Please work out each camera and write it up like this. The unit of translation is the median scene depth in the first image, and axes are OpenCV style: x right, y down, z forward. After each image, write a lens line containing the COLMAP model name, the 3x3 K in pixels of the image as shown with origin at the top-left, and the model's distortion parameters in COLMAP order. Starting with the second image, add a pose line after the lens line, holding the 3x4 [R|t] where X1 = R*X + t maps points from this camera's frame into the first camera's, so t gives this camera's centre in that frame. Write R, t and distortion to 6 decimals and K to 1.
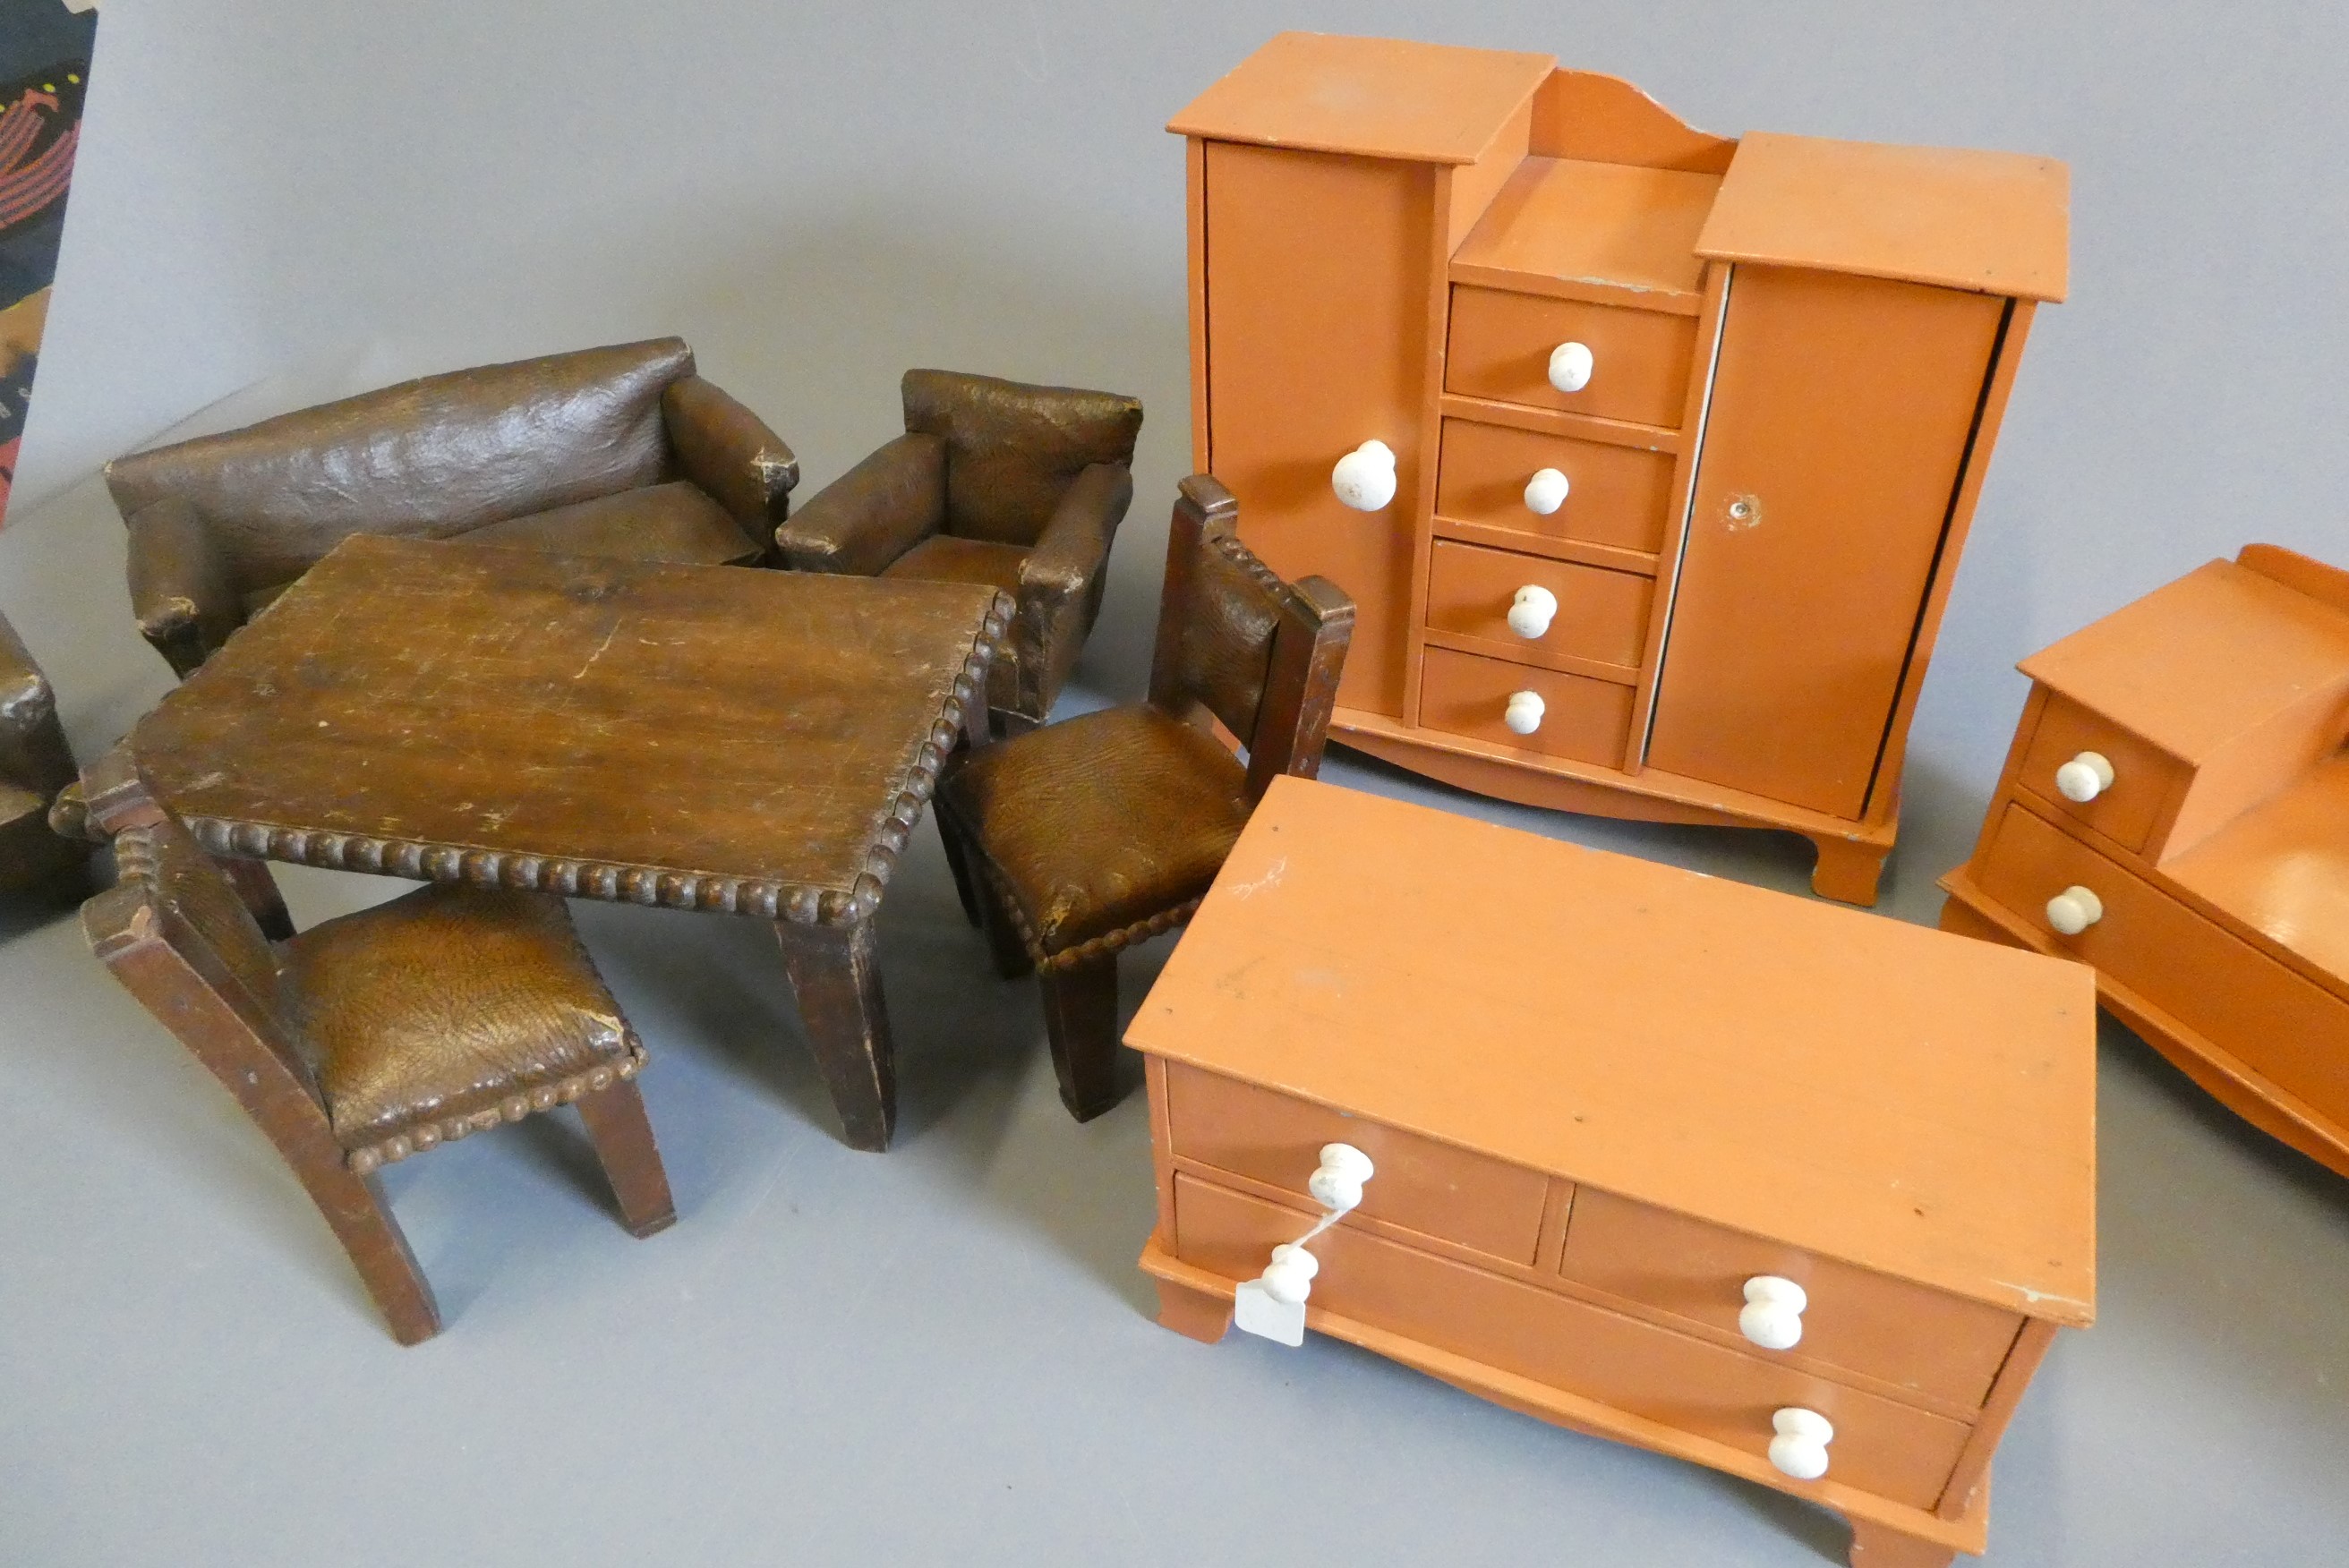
lens RADIAL K [[1672.9, 0, 1212.6], [0, 1672.9, 788.3], [0, 0, 1]] dist [0.025515, -0.001795]
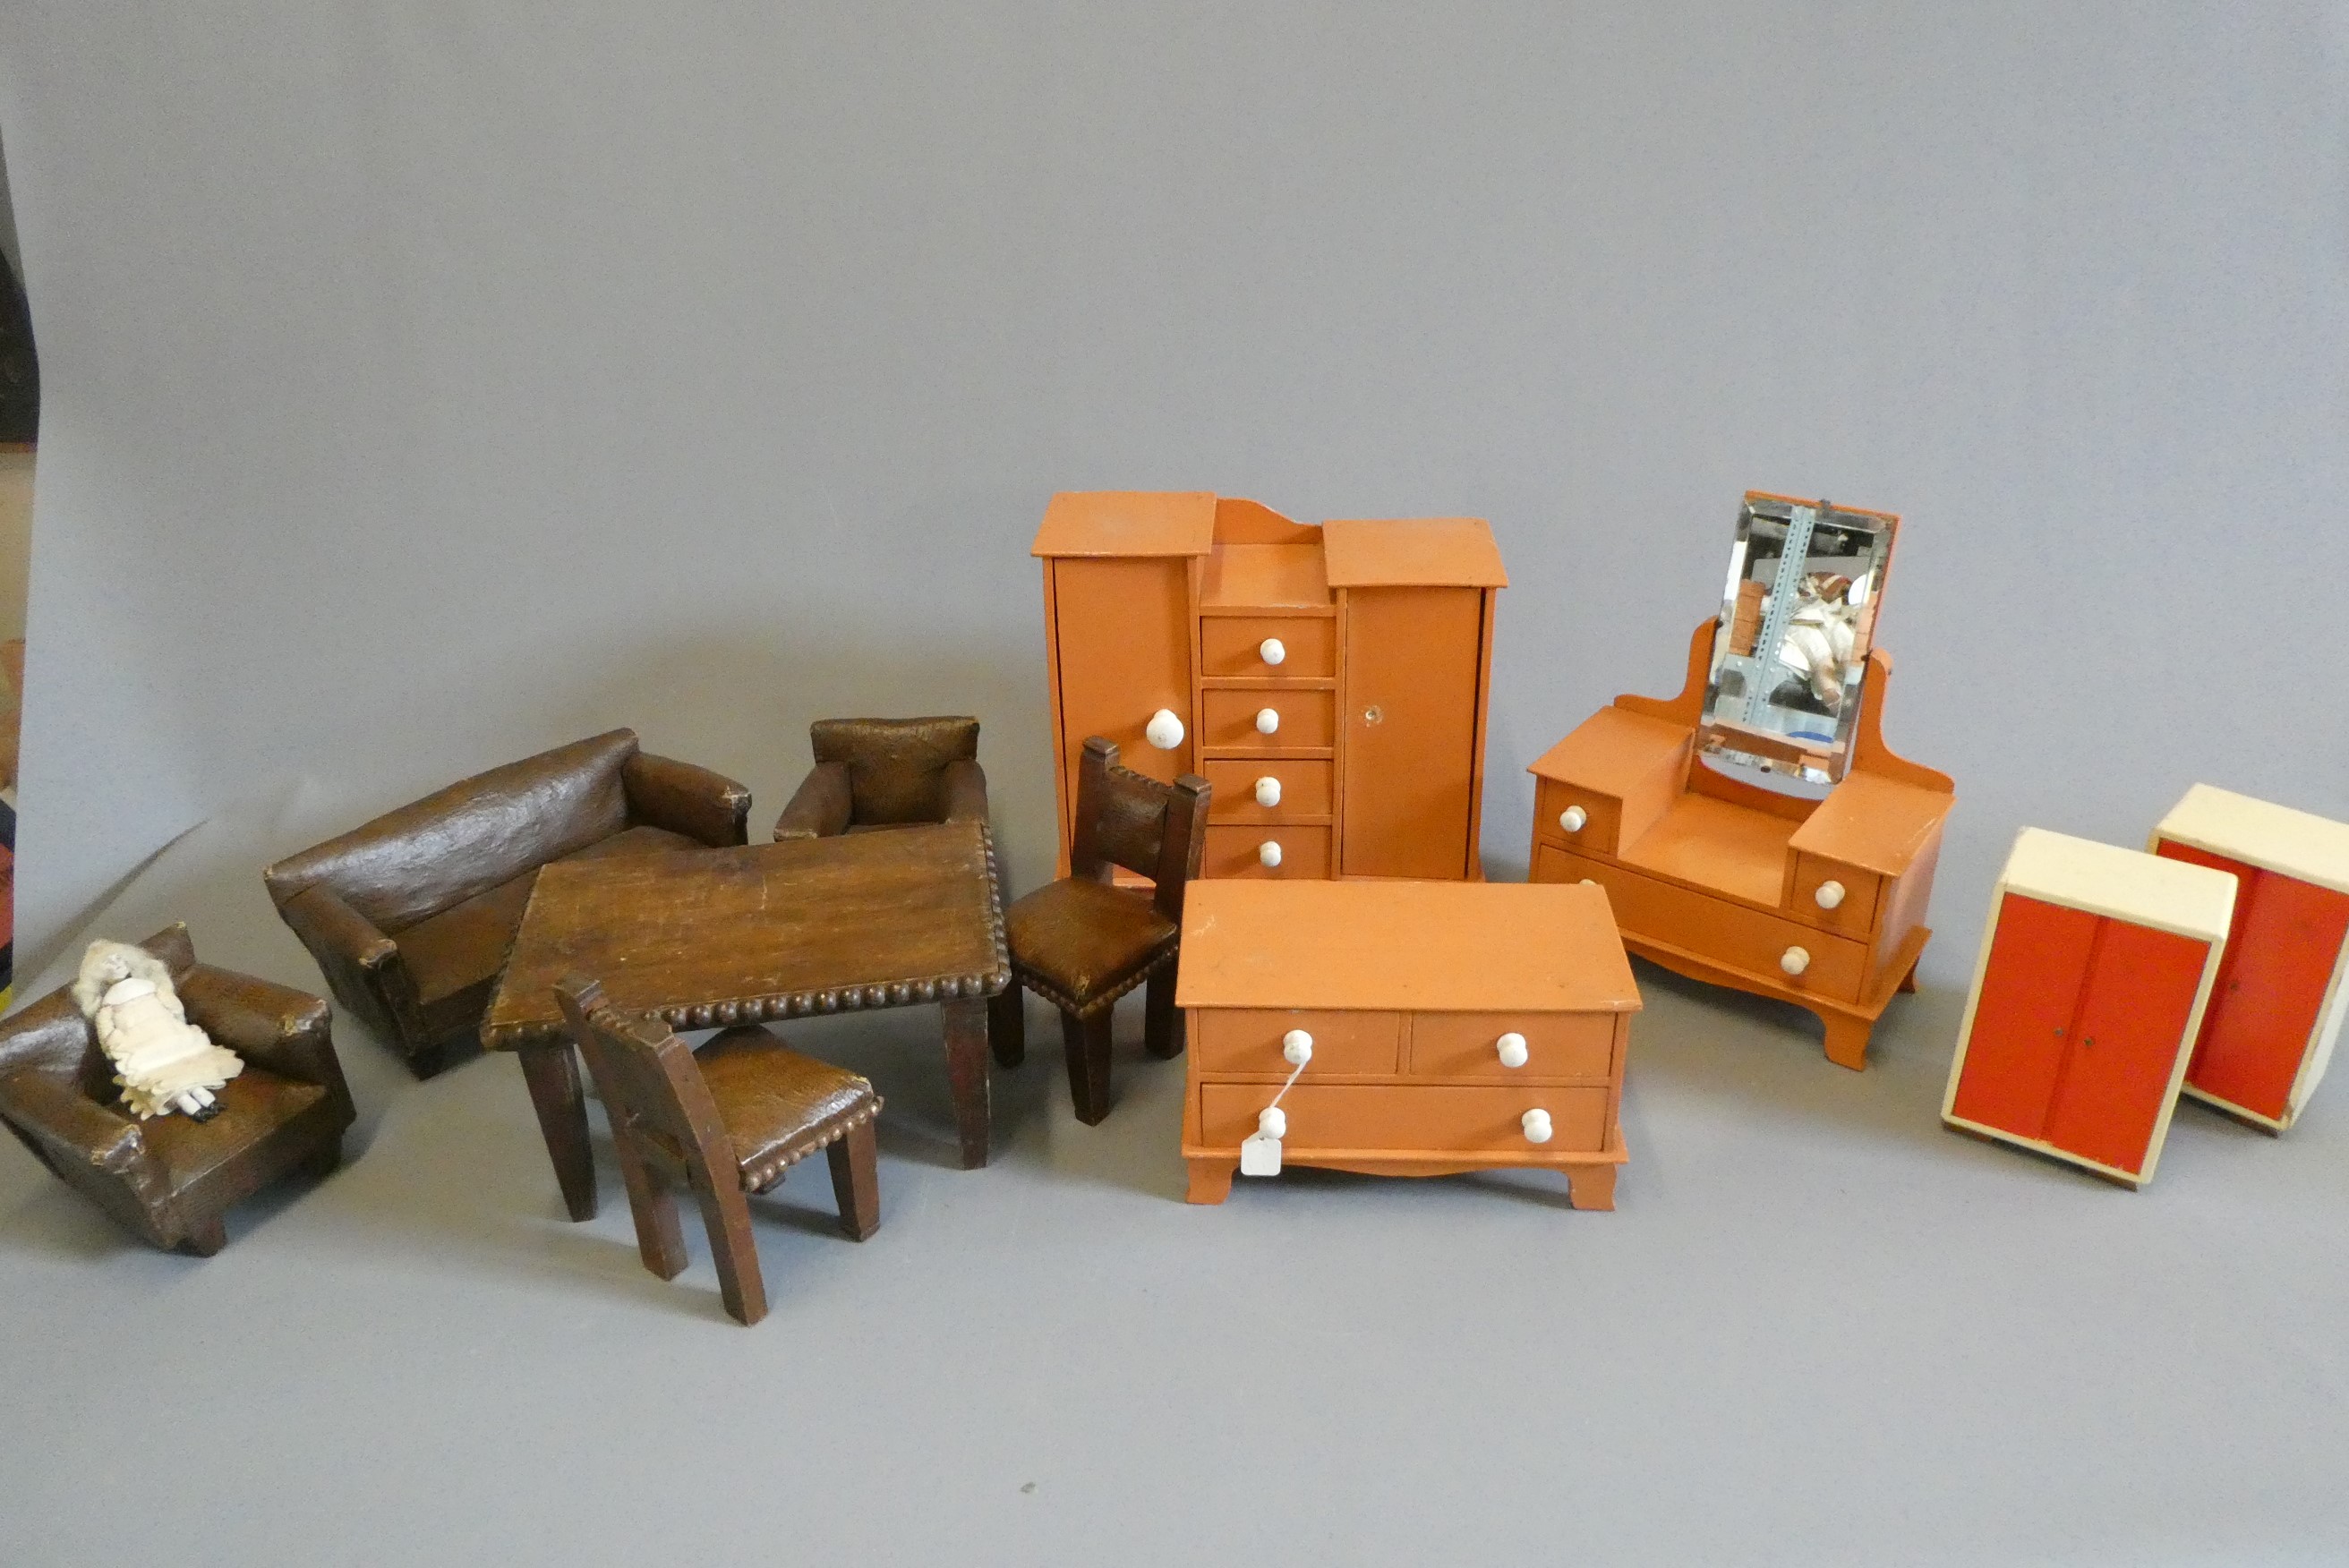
lens RADIAL K [[1687.9, 0, 1186.1], [0, 1687.9, 788.1], [0, 0, 1]] dist [0.005086, -0.006852]
pose [[0.944278, -0.156926, 0.289332, -0.426751], [0.212279, 0.962137, -0.170965, 0.185065], [-0.251548, 0.222858, 0.941838, -0.671463]]
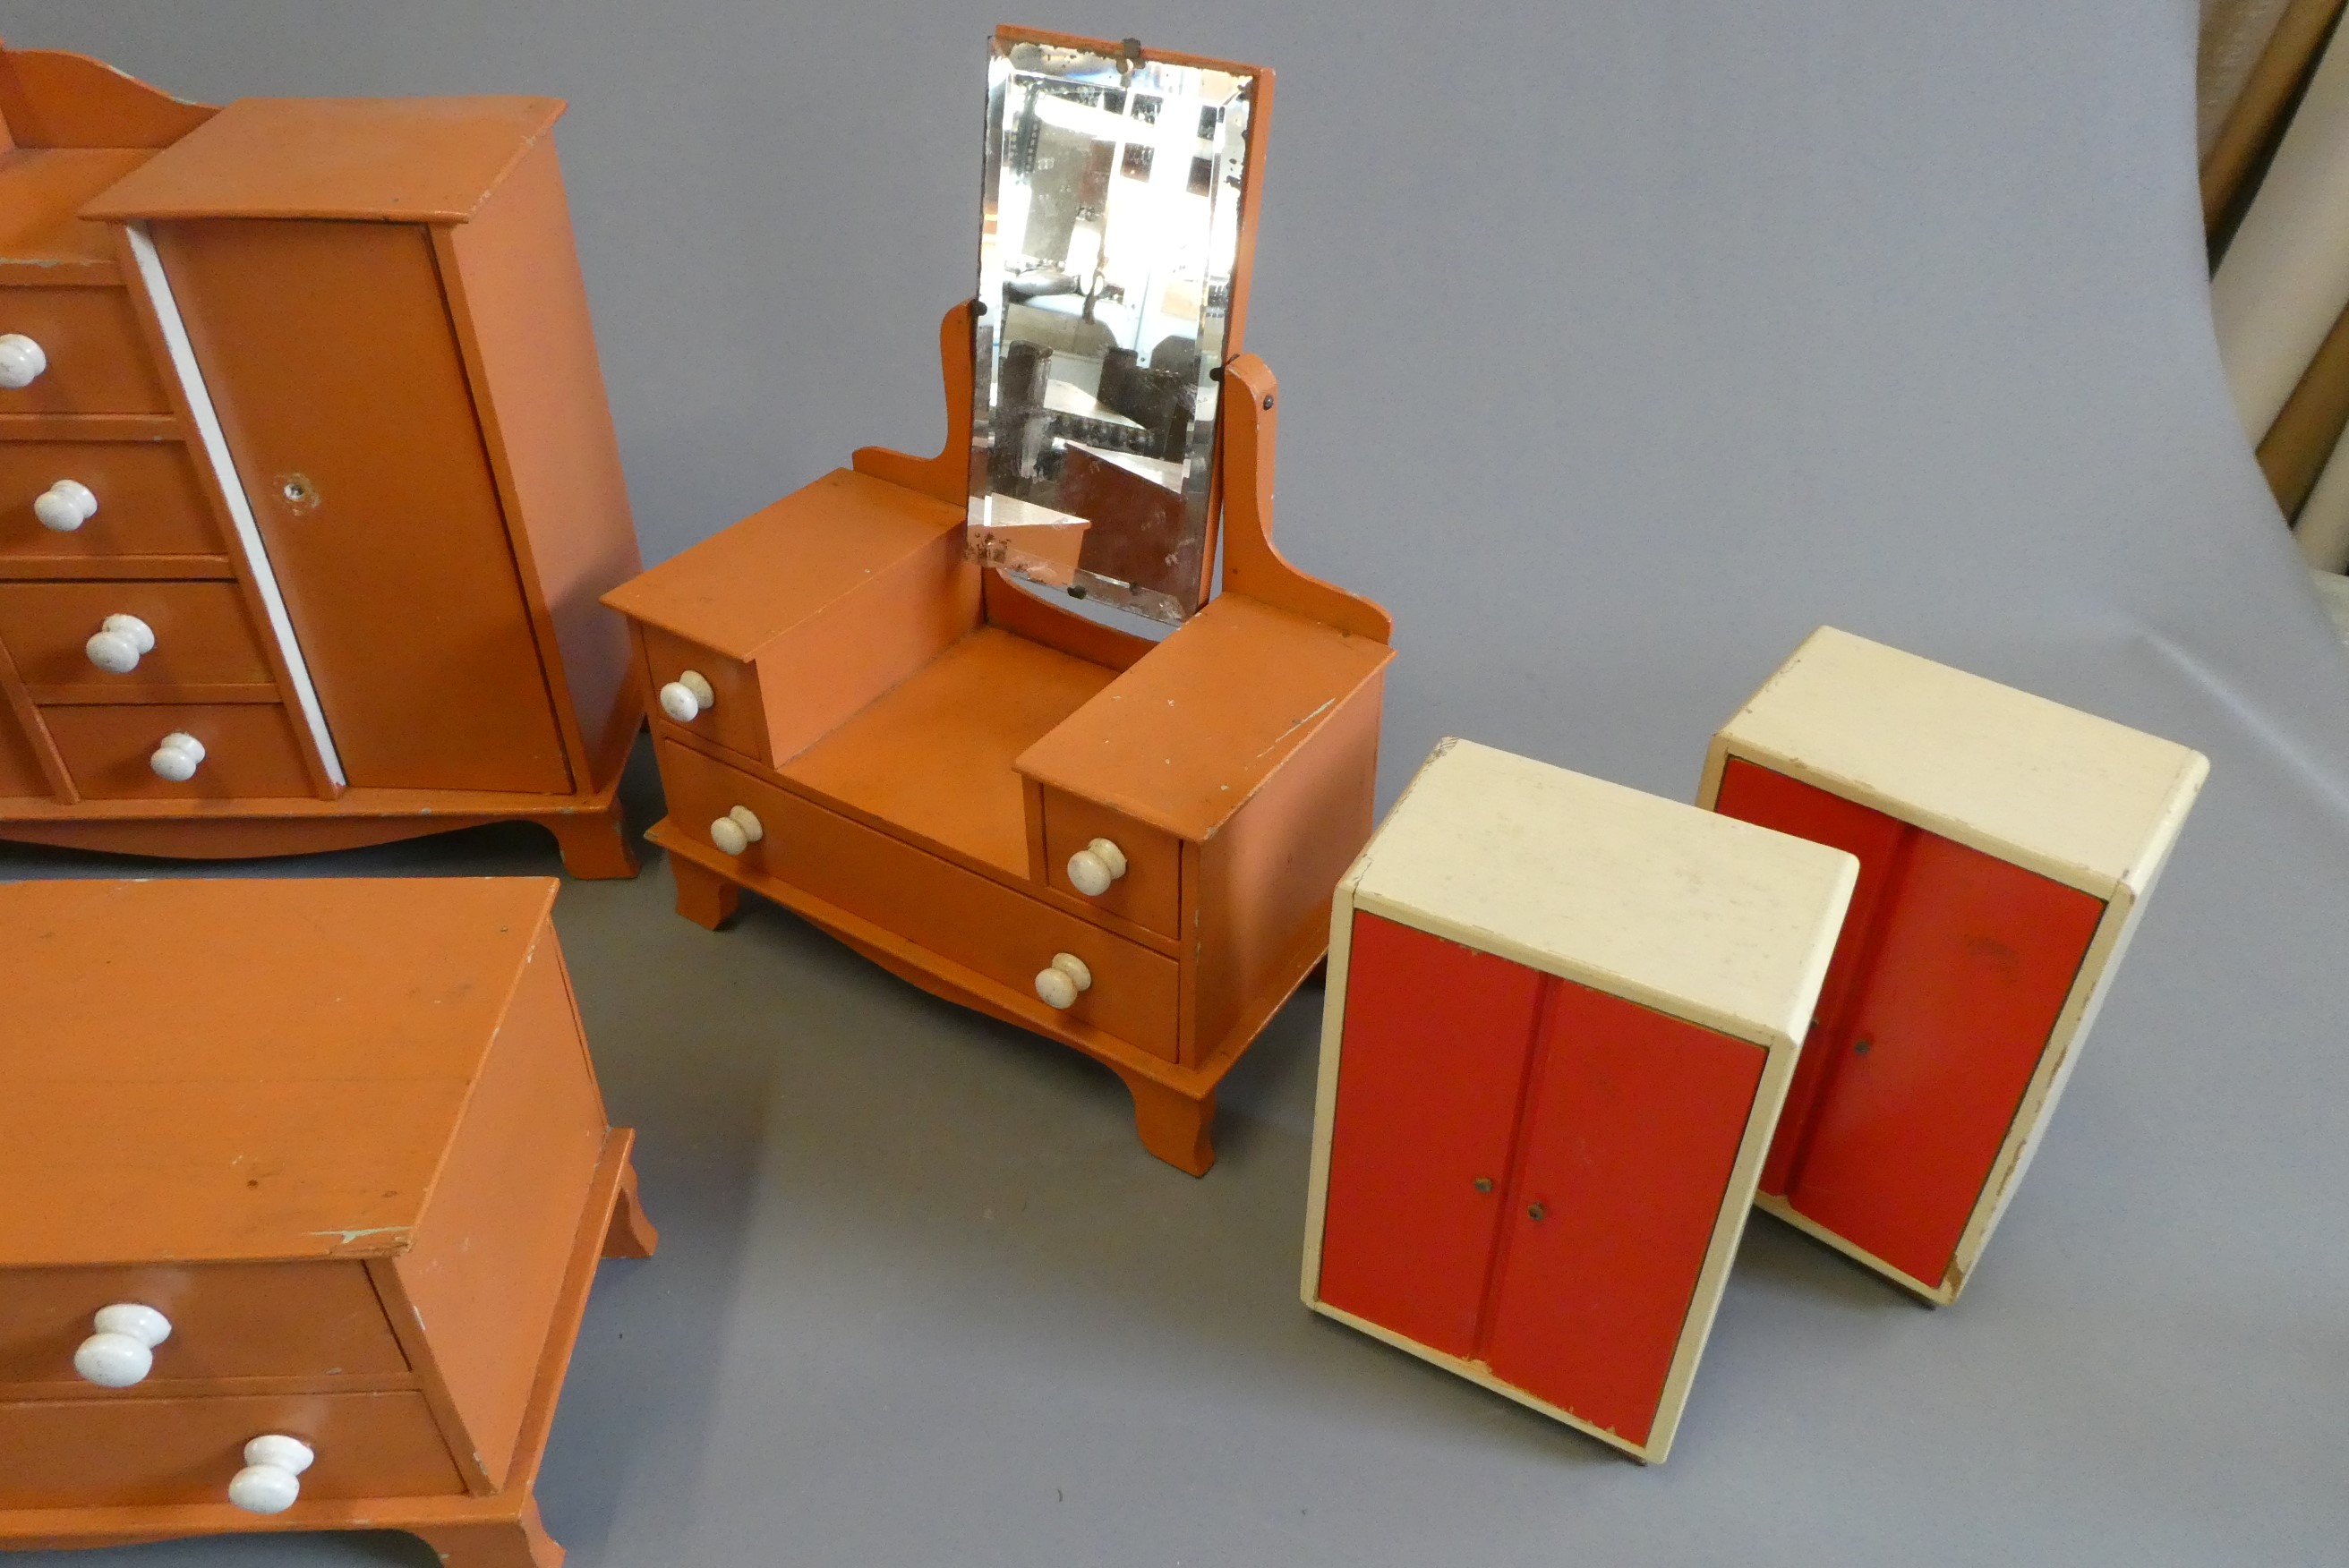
lens RADIAL K [[1679.7, 0, 1166.4], [0, 1679.7, 786.2], [0, 0, 1]] dist [0.001597, 0.000688]
pose [[0.915035, -0.217560, 0.339674, 0.407964], [0.233568, 0.972319, -0.006433, 0.111188], [-0.328872, 0.085224, 0.940521, -0.014247]]
